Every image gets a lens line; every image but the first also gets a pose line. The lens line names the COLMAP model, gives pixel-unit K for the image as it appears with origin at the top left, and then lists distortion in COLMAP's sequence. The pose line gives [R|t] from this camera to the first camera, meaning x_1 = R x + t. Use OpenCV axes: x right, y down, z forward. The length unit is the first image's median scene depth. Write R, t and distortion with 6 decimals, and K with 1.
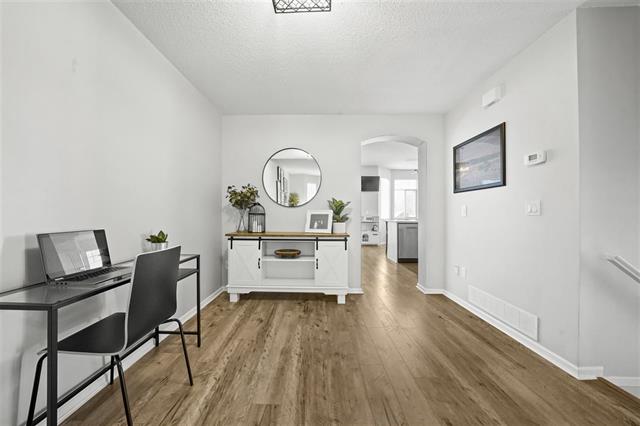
lens RADIAL K [[223.7, 0, 315.1], [0, 223.7, 221.1], [0, 0, 1]] dist [-0.024862, 0.000215]
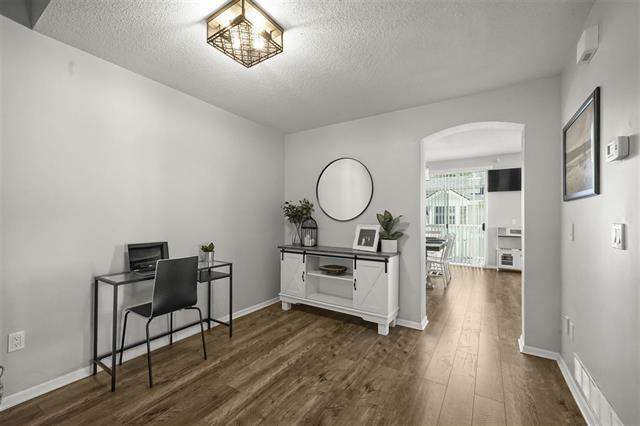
lens RADIAL K [[266.2, 0, 307.7], [0, 266.2, 226.2], [0, 0, 1]] dist [-0.000654, 0.000070]
pose [[0.839396, 0.014114, -0.543336, 0.429242], [-0.017625, 0.999844, -0.001256, -0.041430], [0.543234, 0.010631, 0.839514, -0.022979]]
